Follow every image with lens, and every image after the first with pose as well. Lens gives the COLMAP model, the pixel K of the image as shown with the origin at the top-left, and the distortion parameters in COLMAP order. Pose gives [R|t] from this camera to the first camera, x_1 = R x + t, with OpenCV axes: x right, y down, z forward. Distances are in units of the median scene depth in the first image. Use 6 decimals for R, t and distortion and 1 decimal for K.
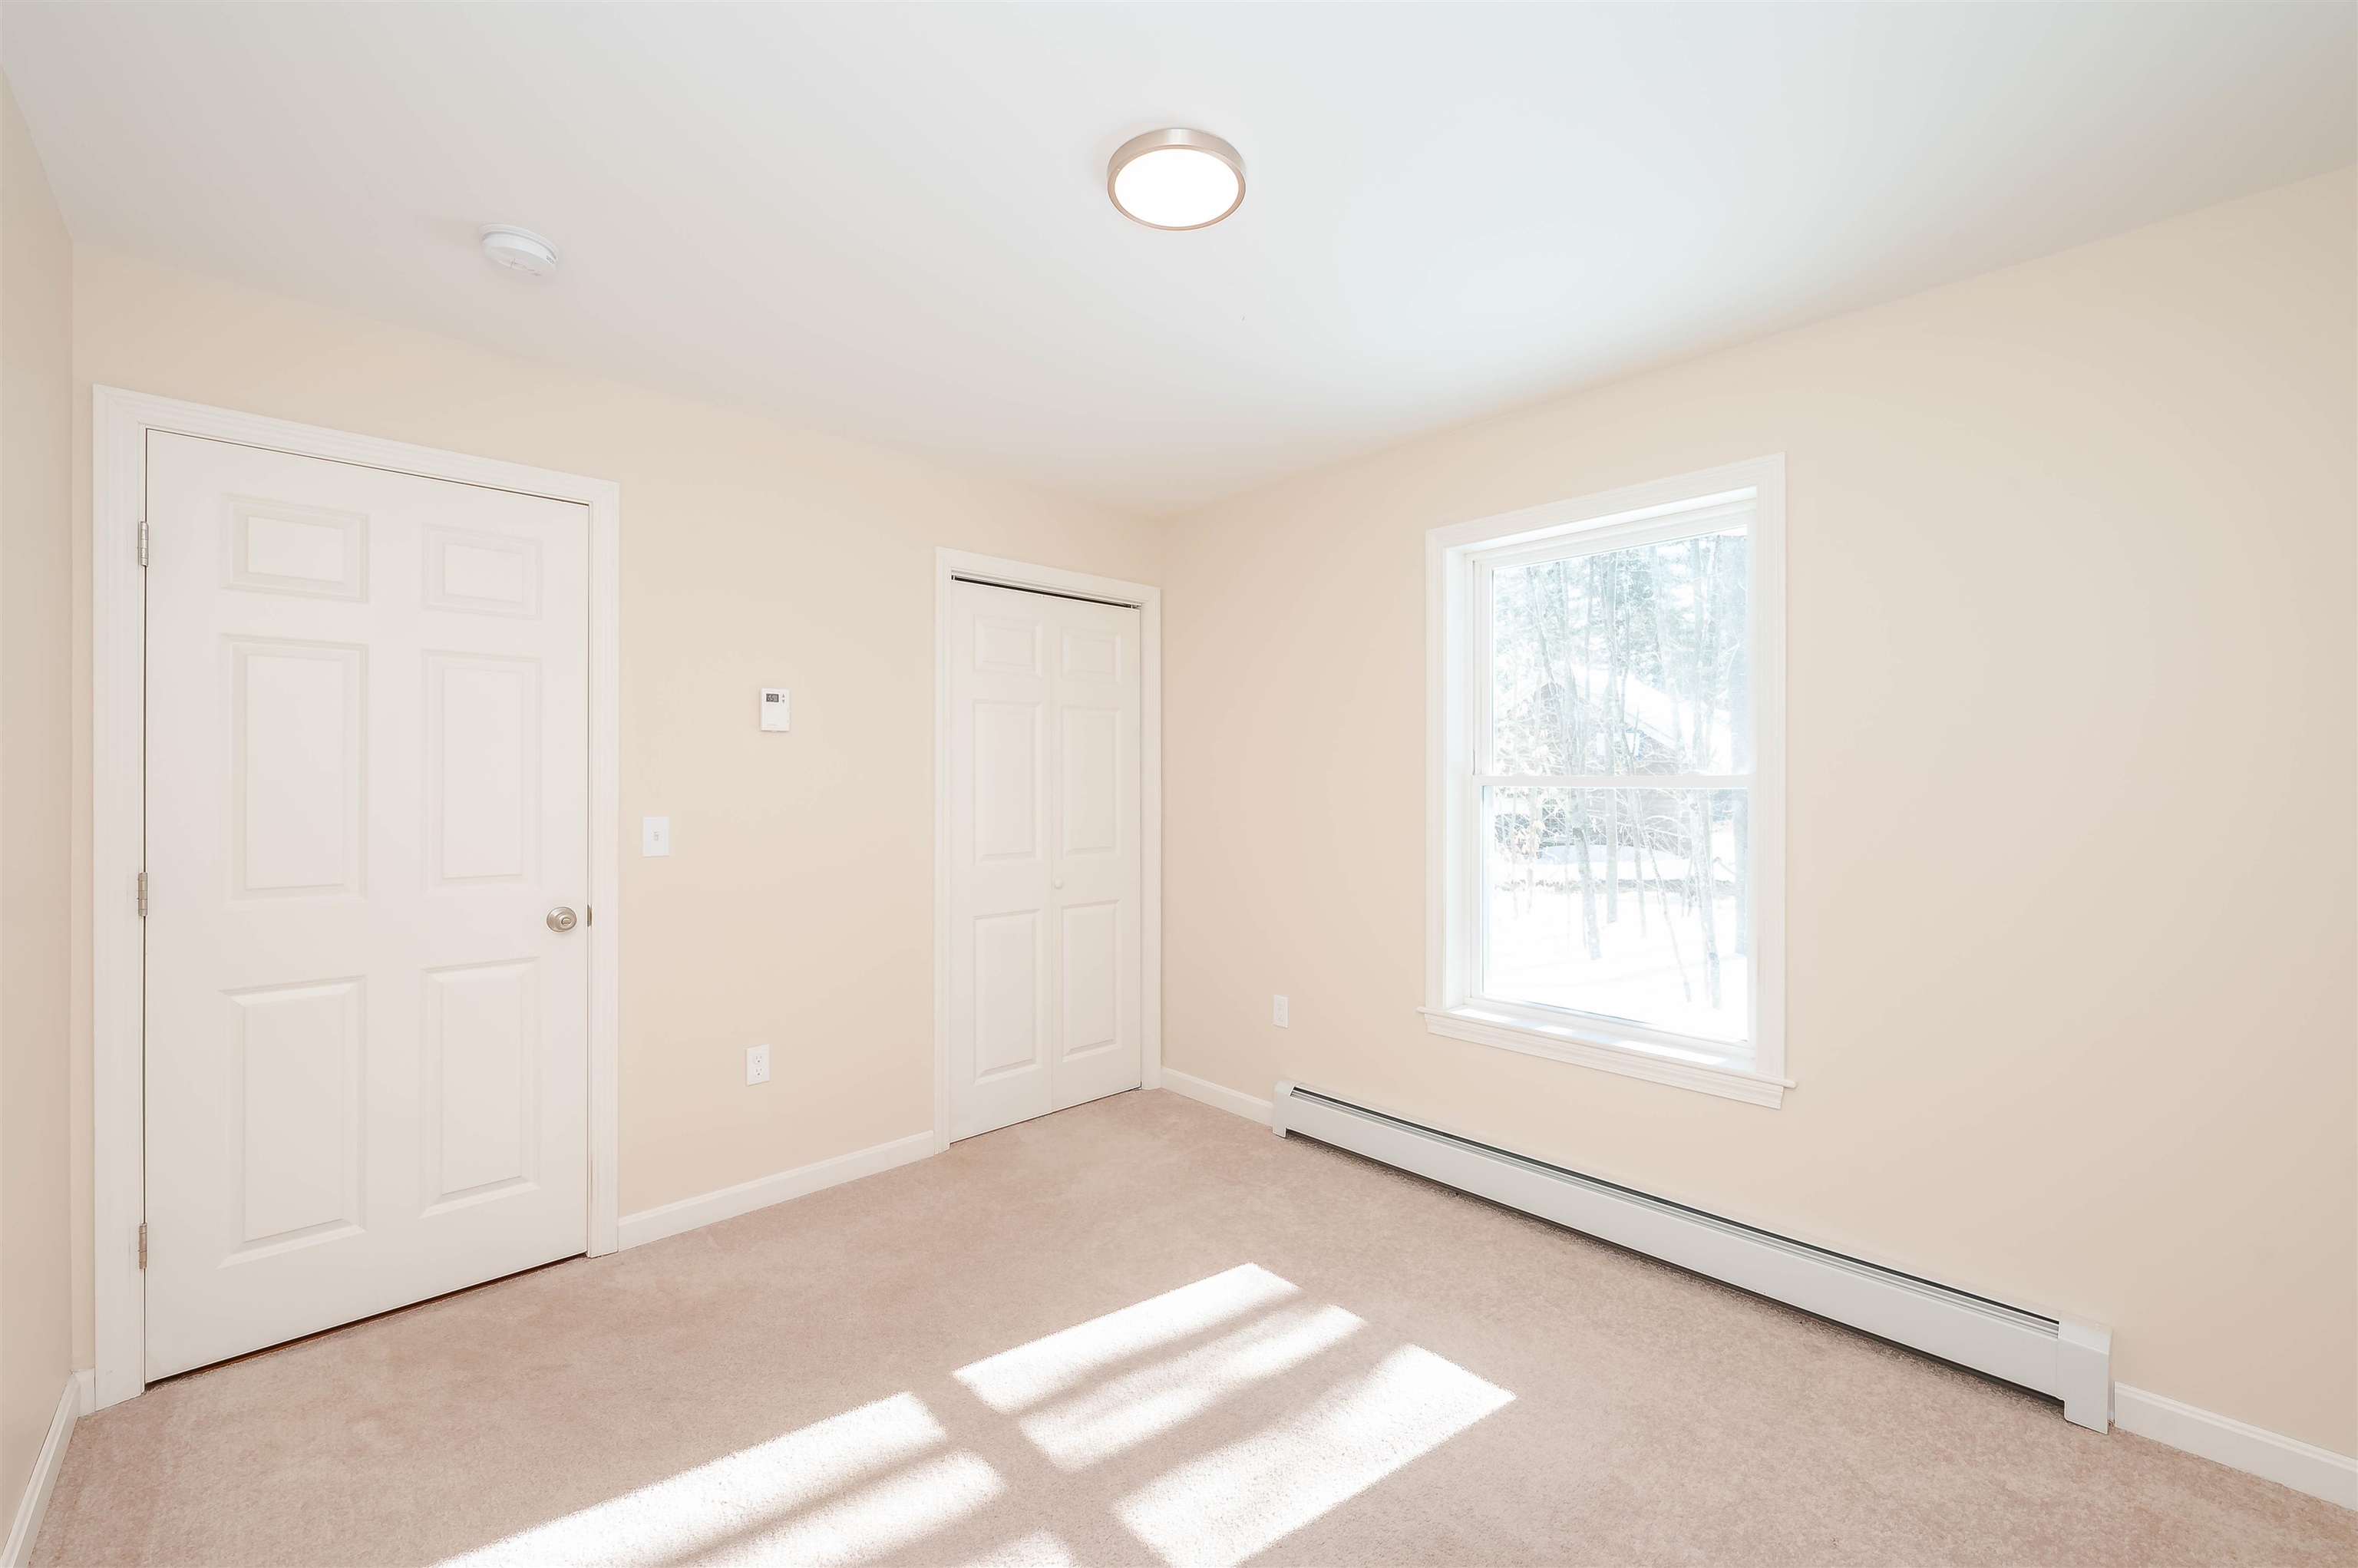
lens RADIAL K [[948.1, 0, 1179.0], [0, 948.1, 784.0], [0, 0, 1]] dist [-0.001204, -0.000014]
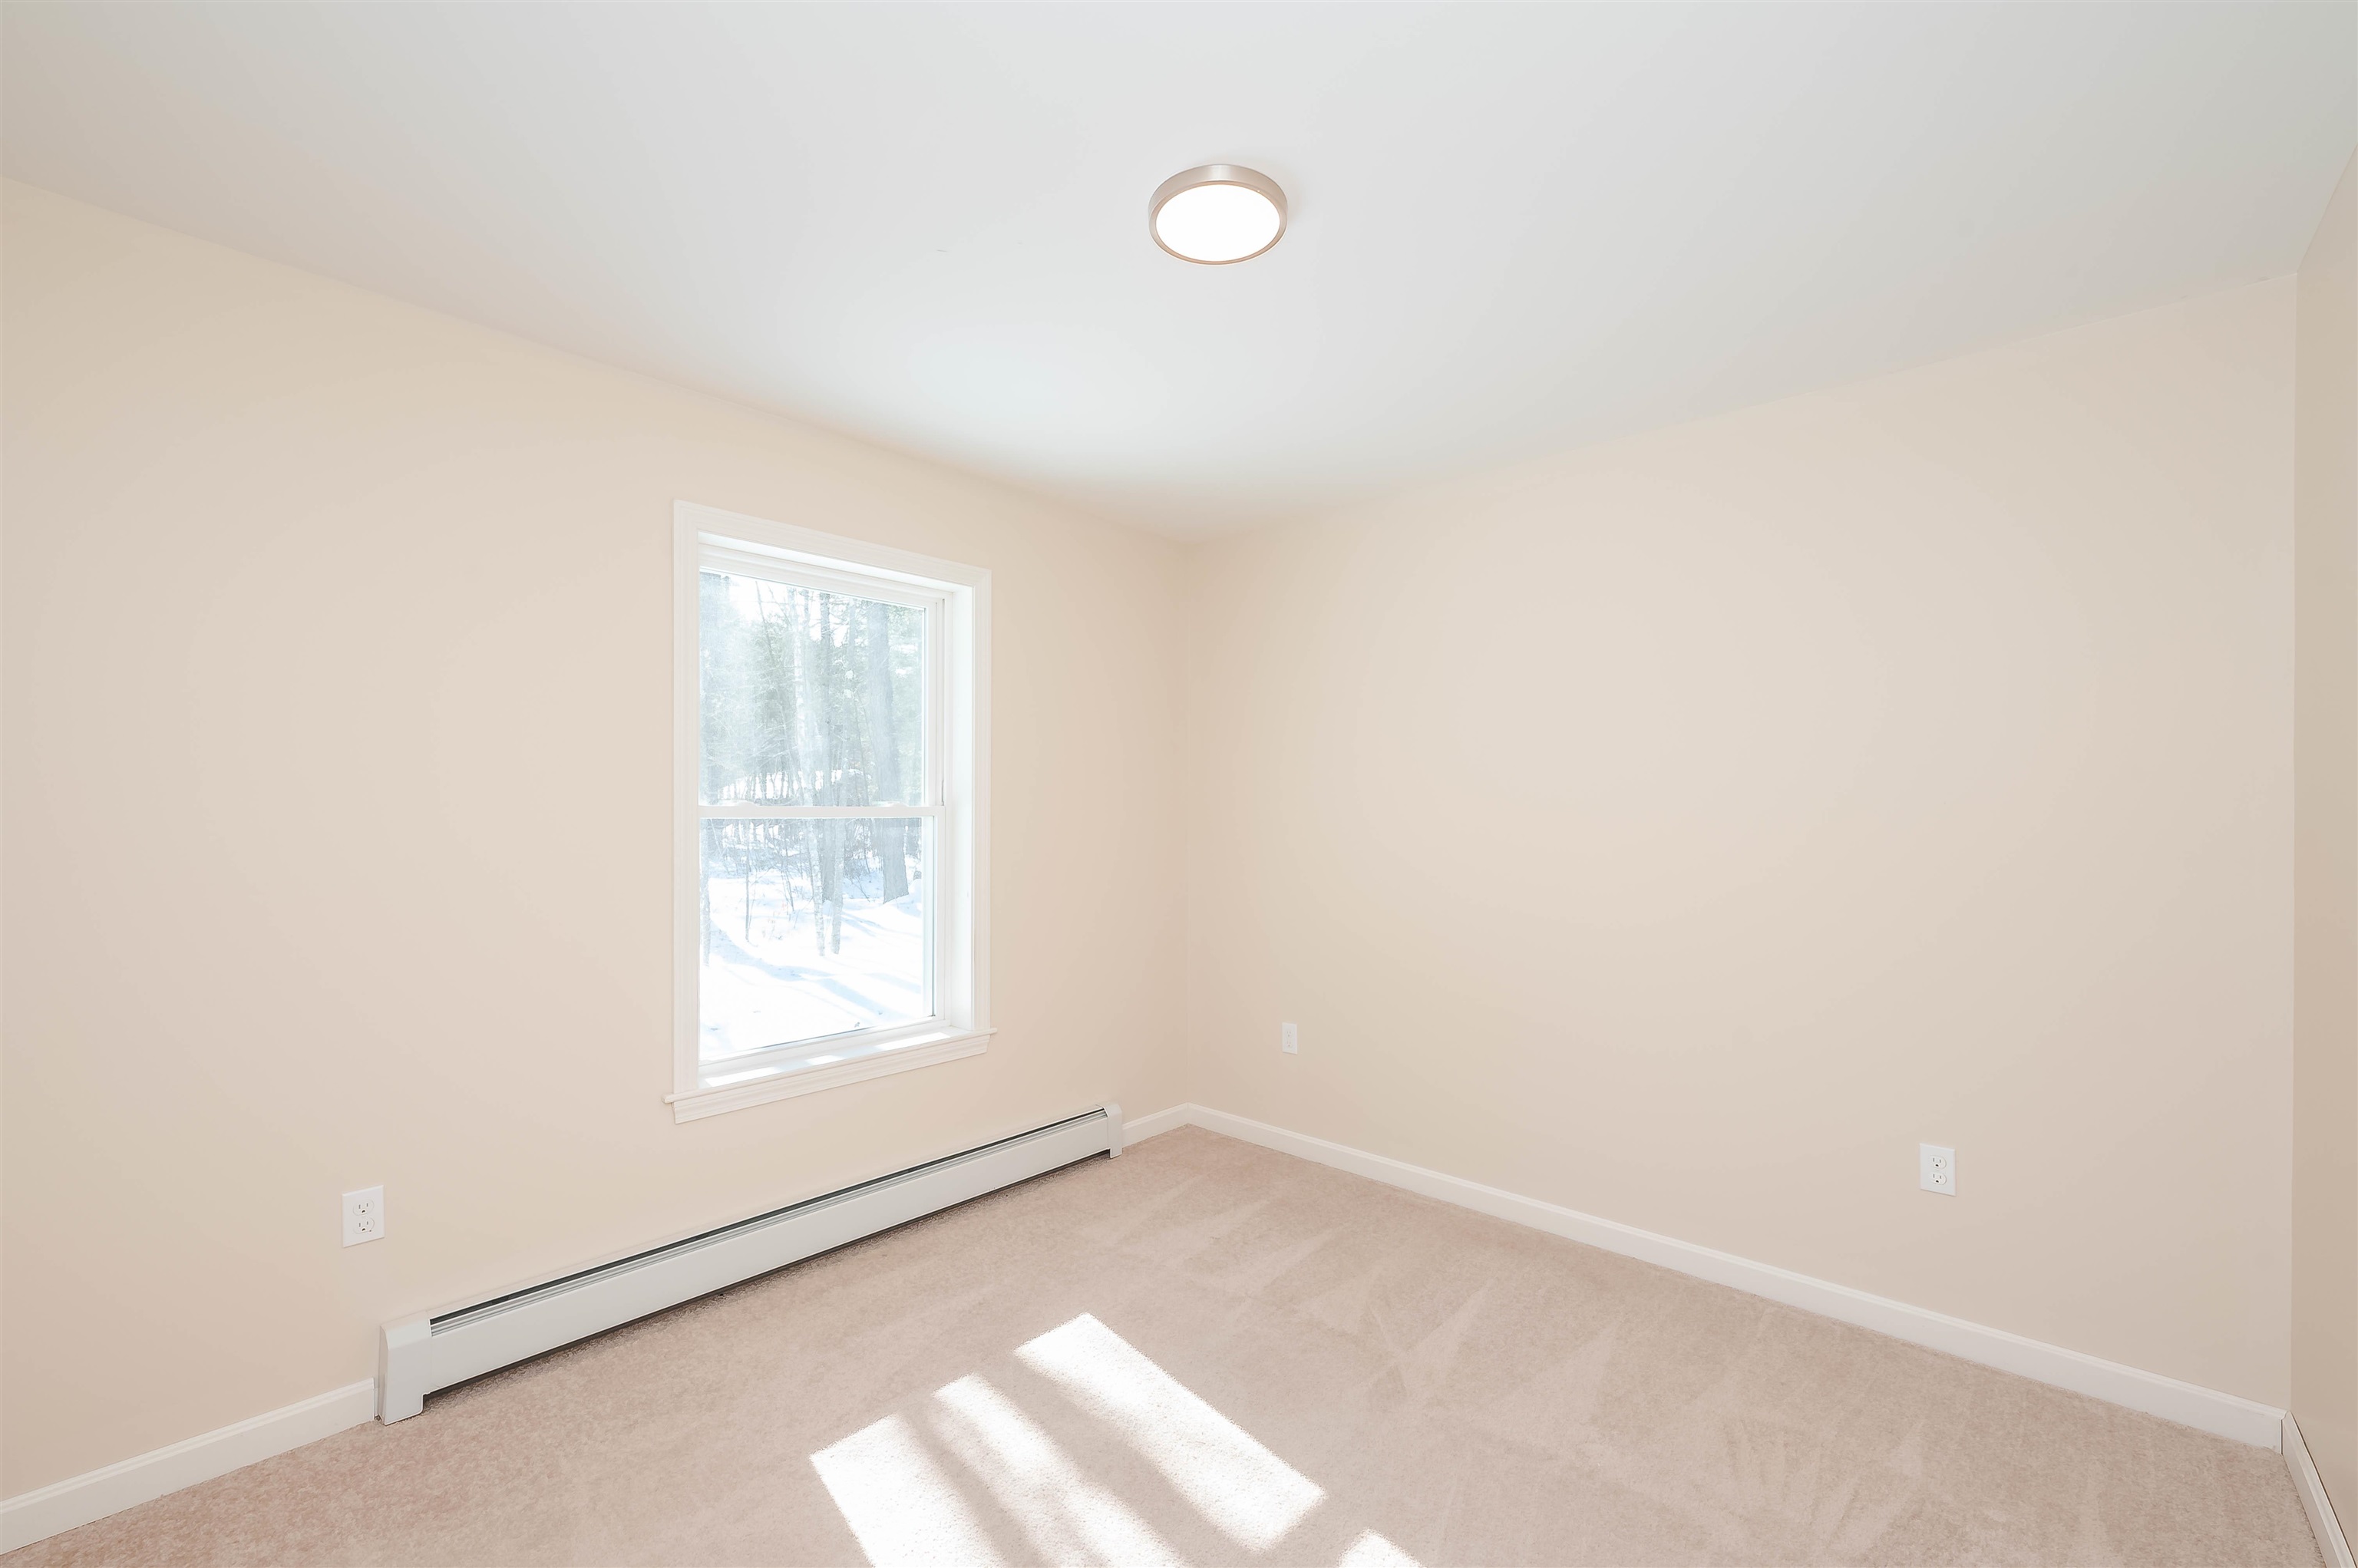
lens RADIAL K [[974.0, 0, 1167.0], [0, 974.0, 809.3], [0, 0, 1]] dist [-0.009115, -0.000151]
pose [[-0.085189, 0.001921, 0.996363, -0.728056], [0.004984, 0.999986, -0.001502, -0.001691], [-0.996352, 0.004838, -0.085197, 0.802757]]
